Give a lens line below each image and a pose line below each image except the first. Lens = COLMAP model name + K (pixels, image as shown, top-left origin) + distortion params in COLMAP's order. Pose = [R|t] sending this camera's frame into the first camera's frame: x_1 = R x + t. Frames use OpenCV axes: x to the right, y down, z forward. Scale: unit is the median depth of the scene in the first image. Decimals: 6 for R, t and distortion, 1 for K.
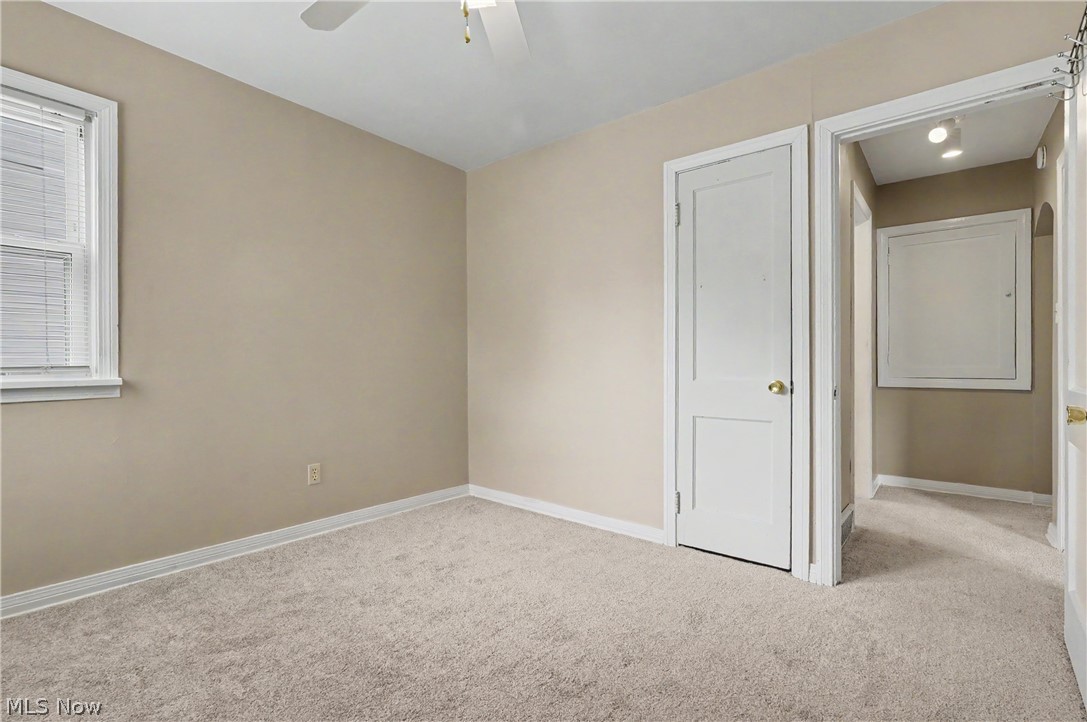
lens RADIAL K [[501.1, 0, 545.8], [0, 501.1, 363.7], [0, 0, 1]] dist [-0.004300, -0.000183]
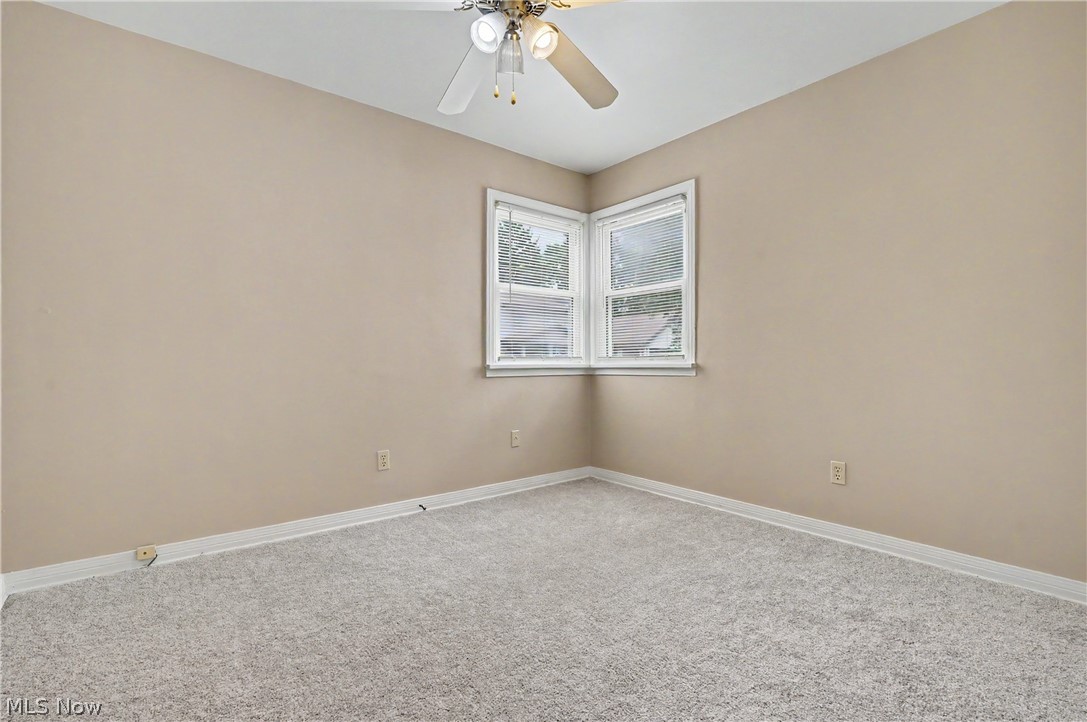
lens RADIAL K [[501.1, 0, 545.7], [0, 501.1, 359.8], [0, 0, 1]] dist [-0.004300, -0.000183]
pose [[-0.208218, -0.001797, -0.978081, 0.609353], [0.000685, 0.999998, -0.001983, 0.019395], [0.978082, -0.001083, -0.208216, 0.761722]]
